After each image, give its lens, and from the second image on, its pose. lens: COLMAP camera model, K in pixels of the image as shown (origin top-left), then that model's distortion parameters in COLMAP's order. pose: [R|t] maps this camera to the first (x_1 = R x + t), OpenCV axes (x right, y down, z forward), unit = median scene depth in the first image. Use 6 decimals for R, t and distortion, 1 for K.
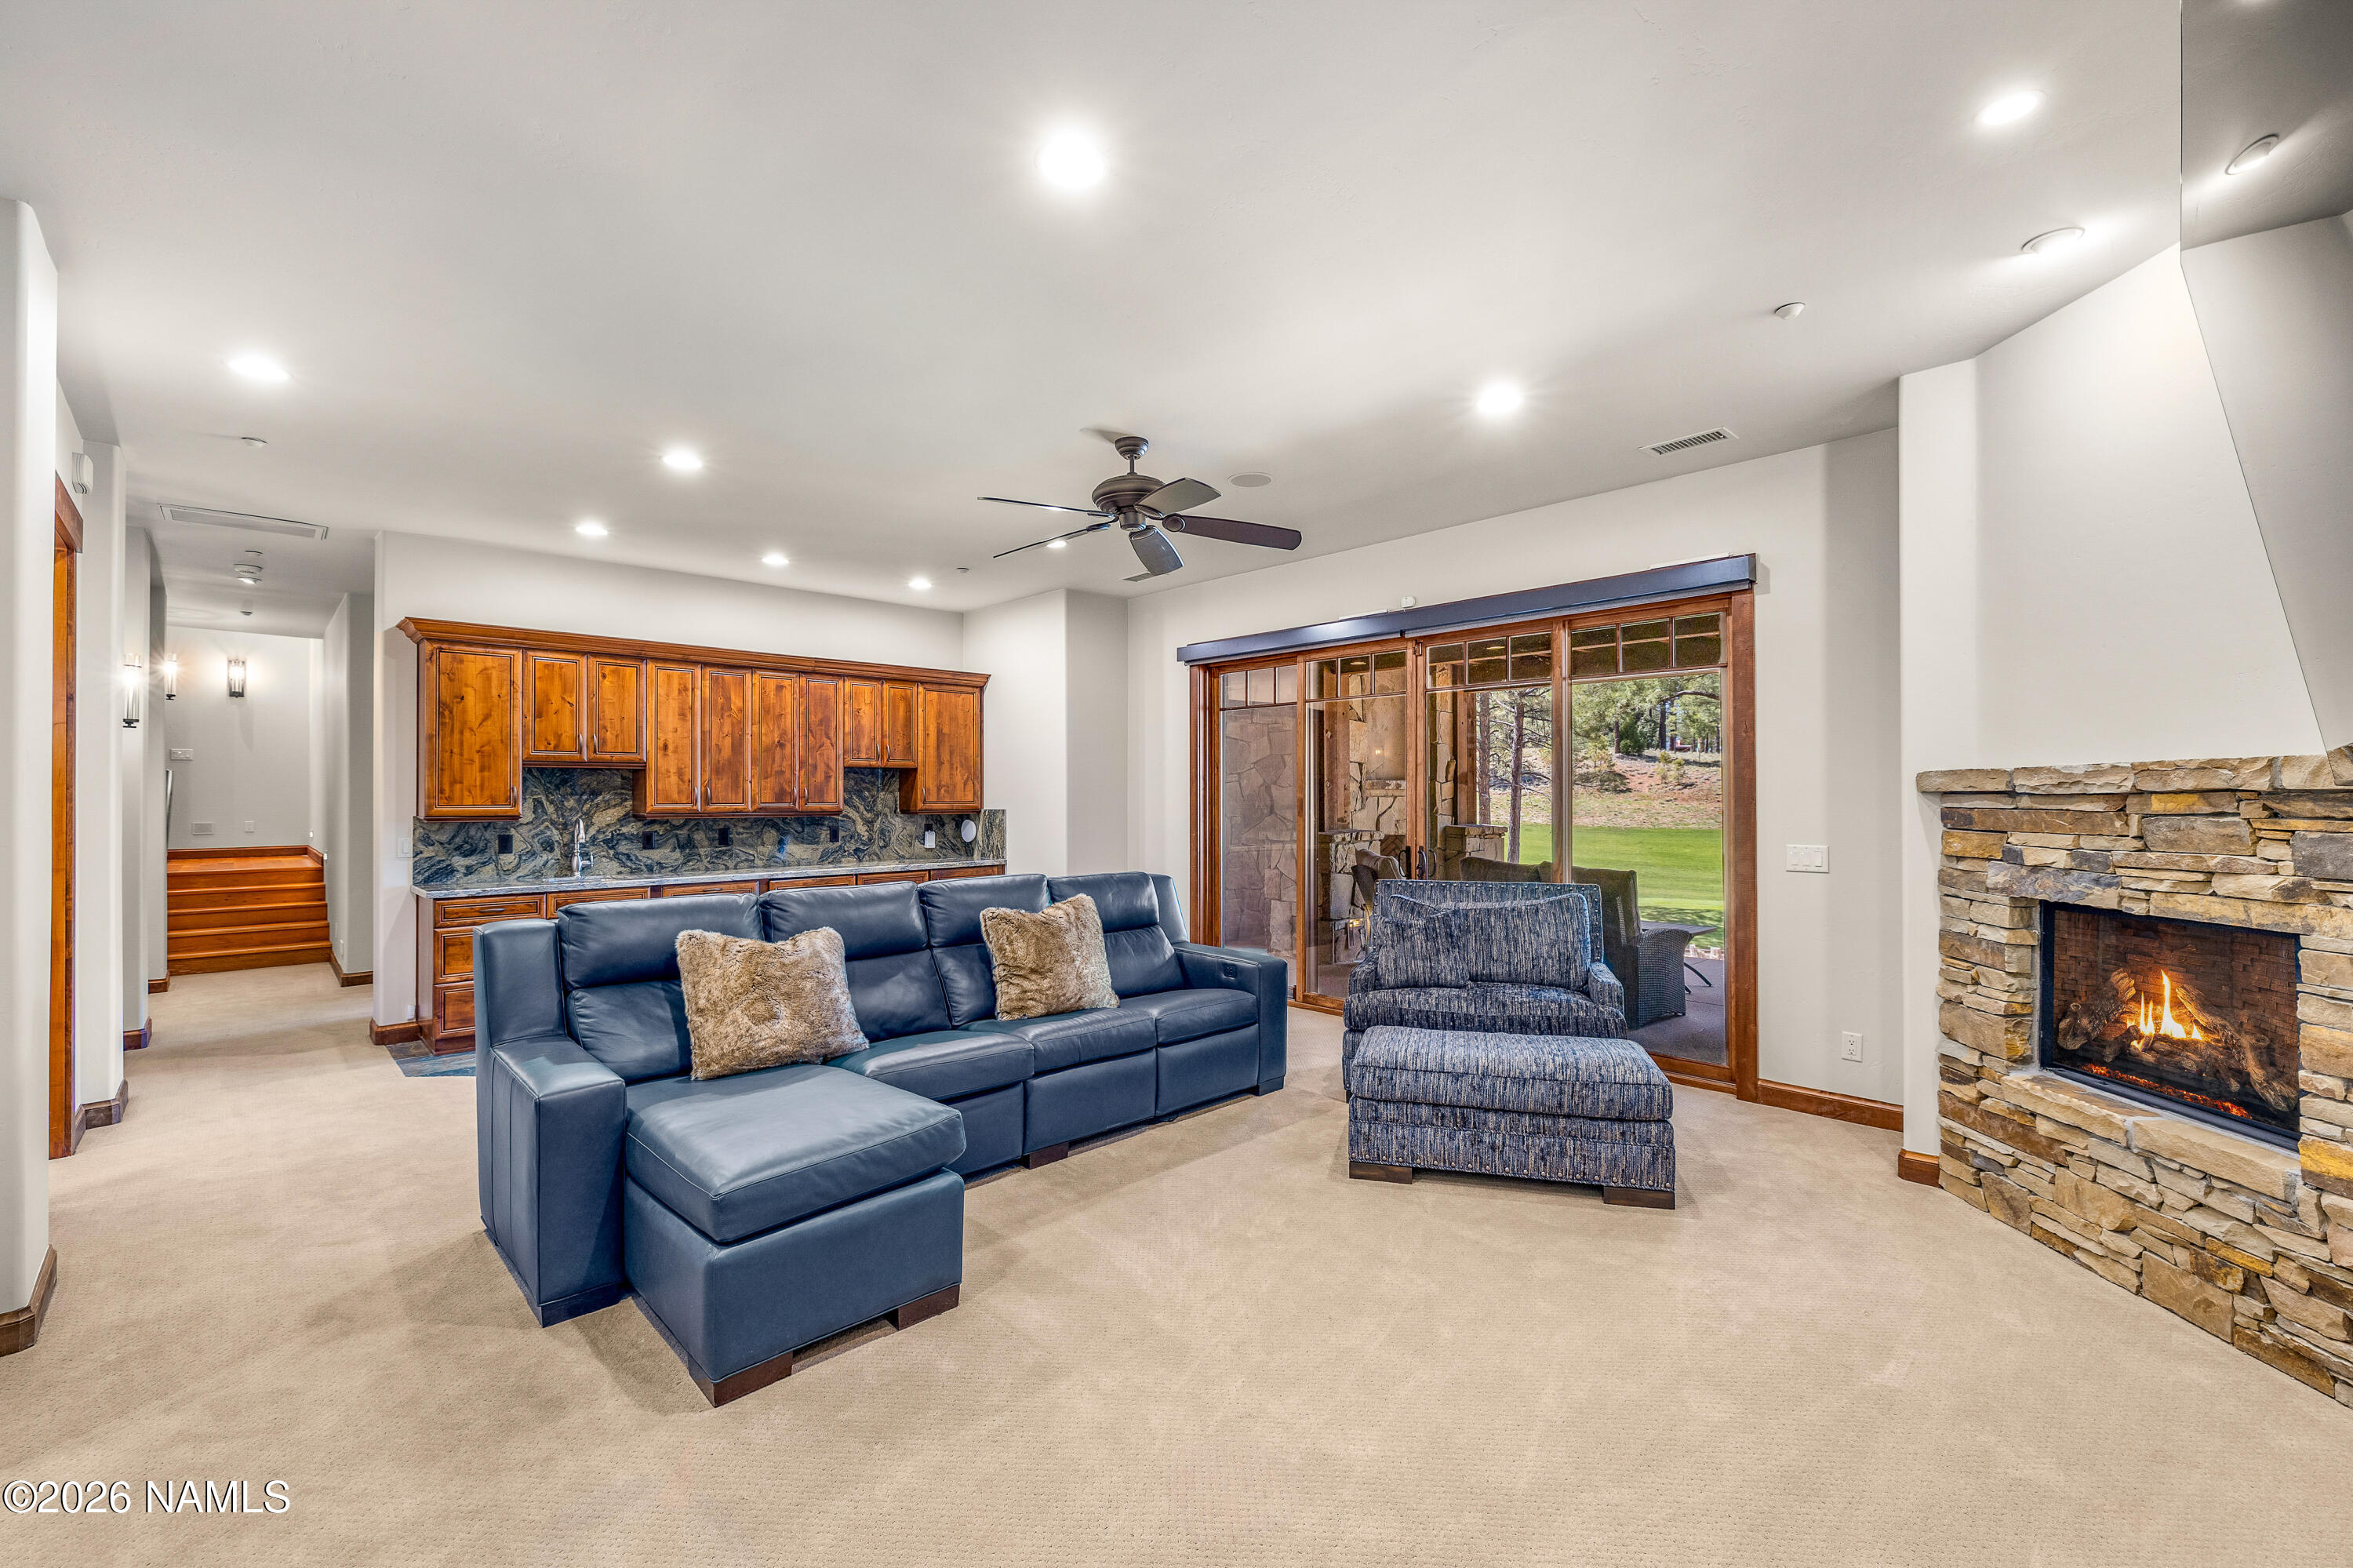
lens RADIAL K [[984.5, 0, 1176.5], [0, 984.5, 800.2], [0, 0, 1]] dist [-0.003133, 0.001097]
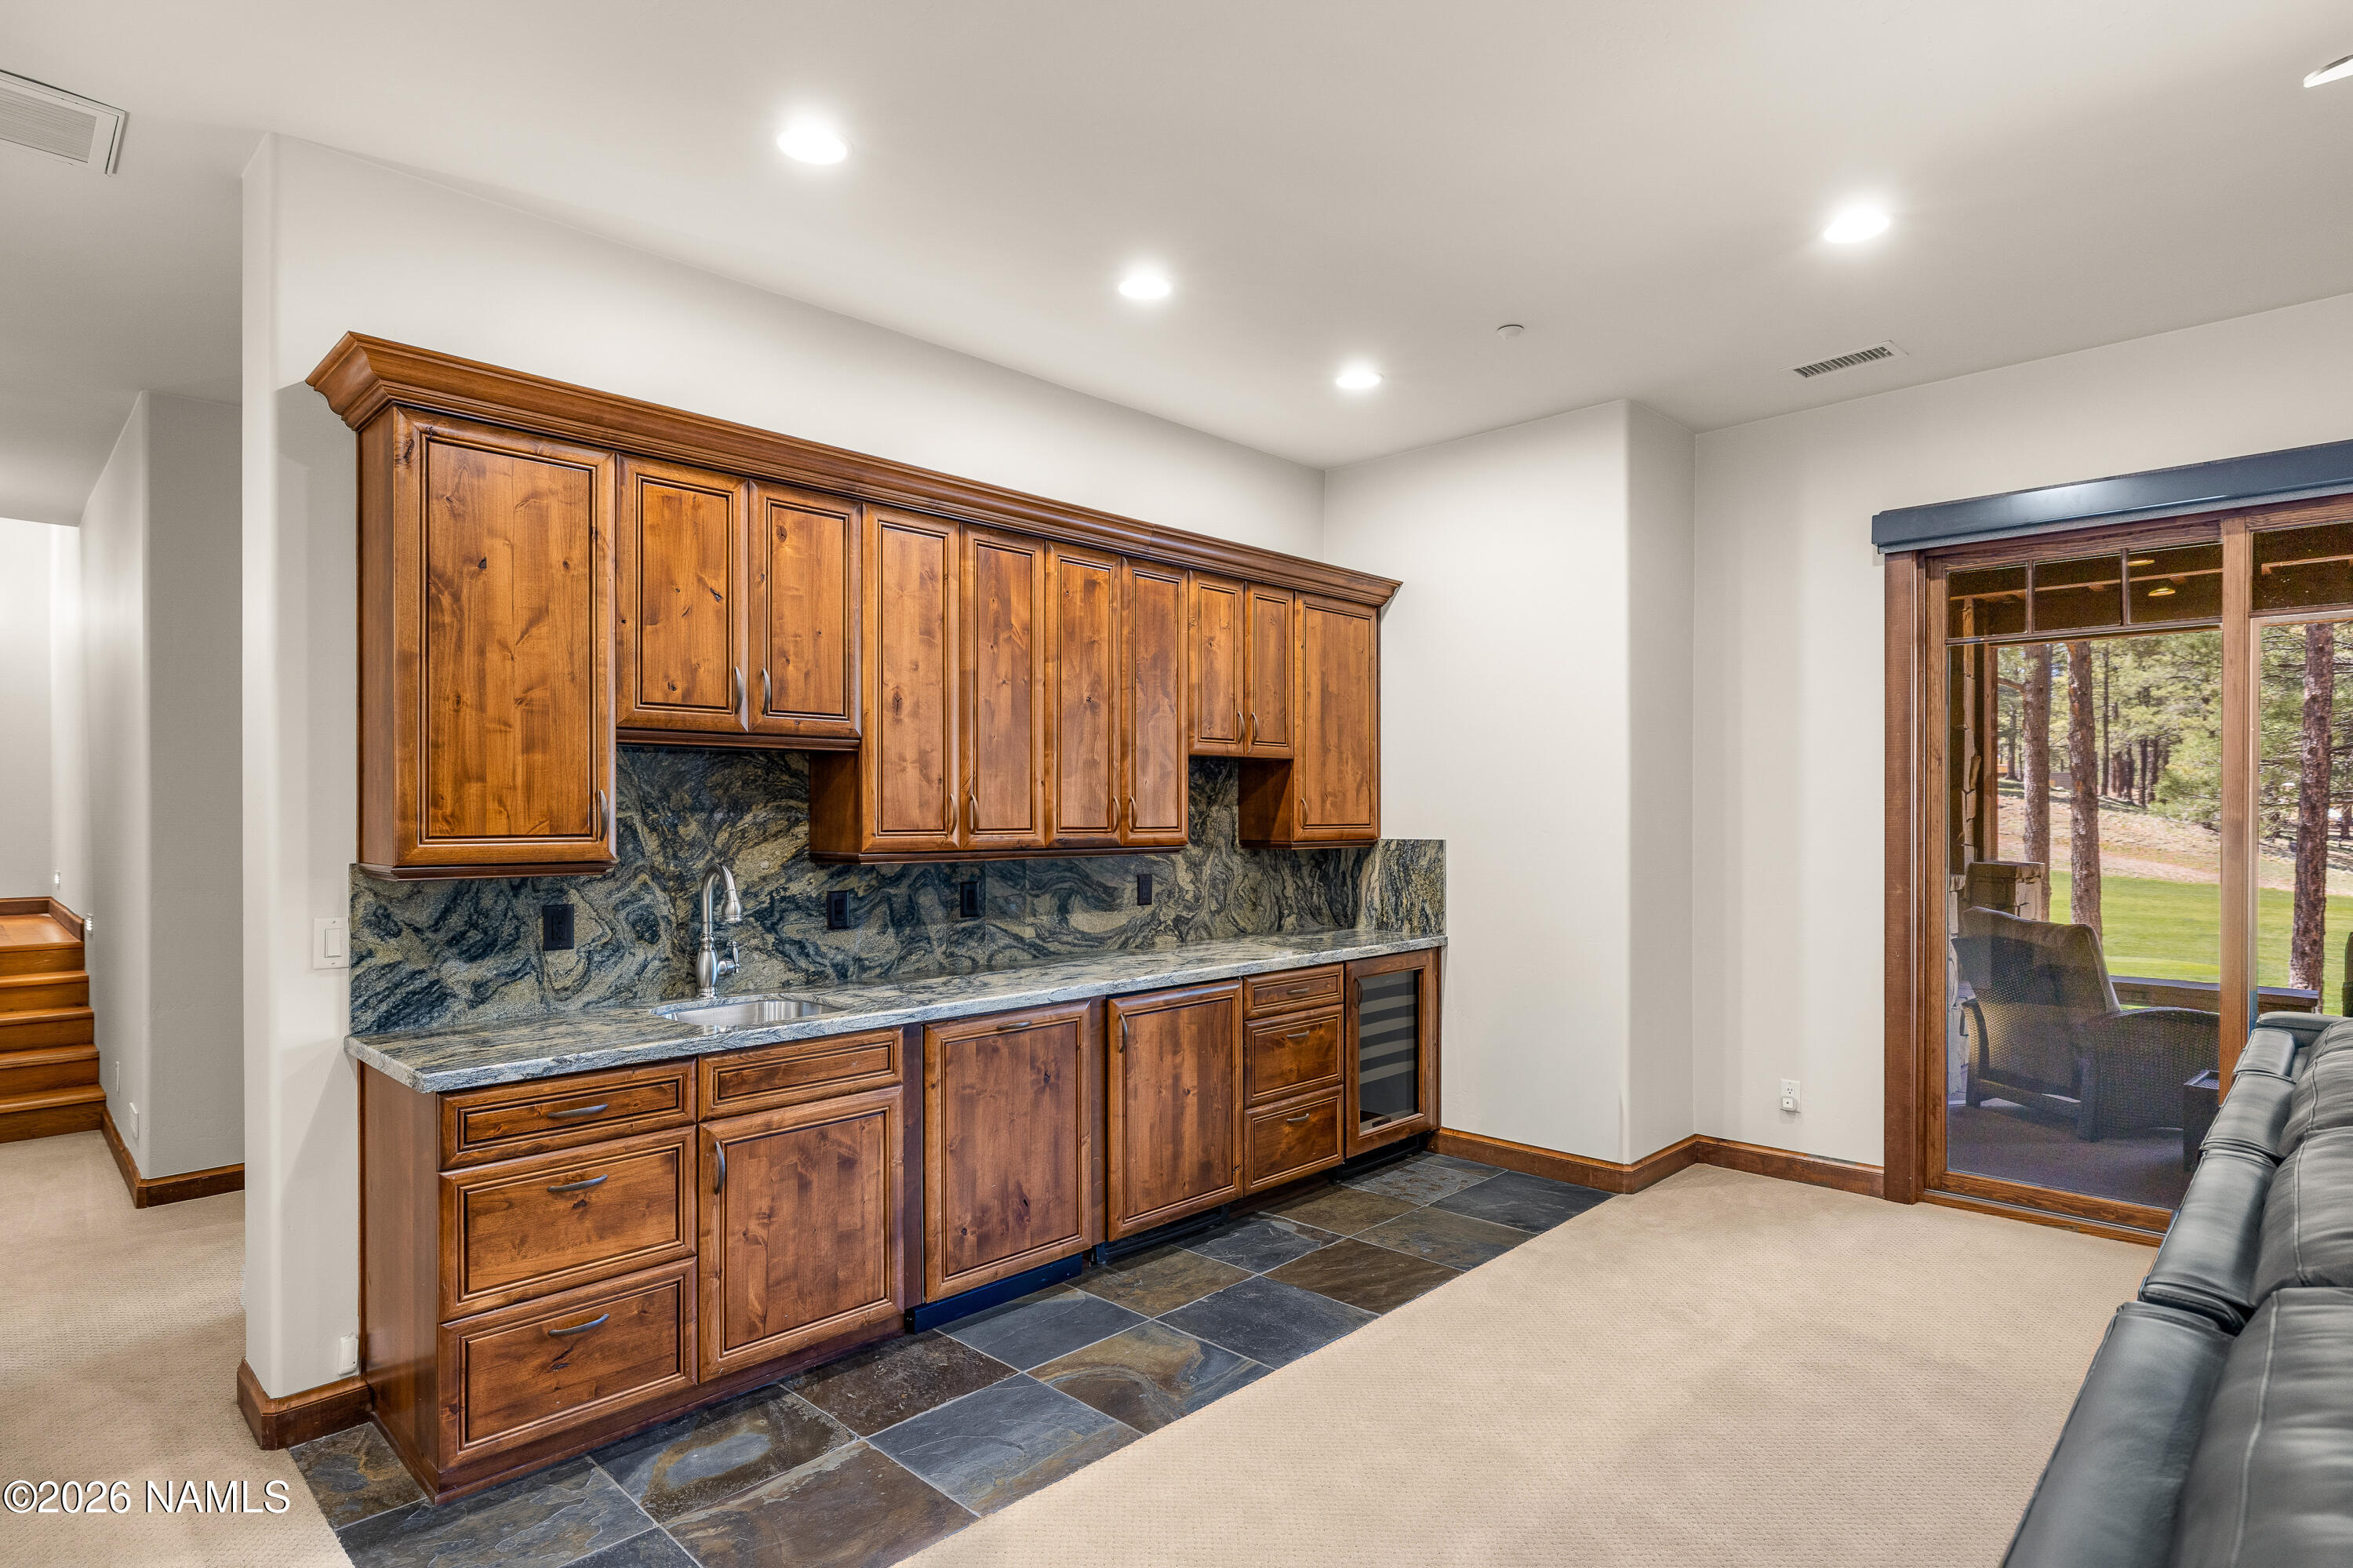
lens RADIAL K [[1213.4, 0, 1172.0], [0, 1213.4, 828.9], [0, 0, 1]] dist [0.003025, 0.000122]
pose [[0.999566, 0.002319, 0.029352, -0.408965], [-0.002612, 0.999947, 0.009945, -0.003036], [-0.029328, -0.010018, 0.999520, 0.444497]]
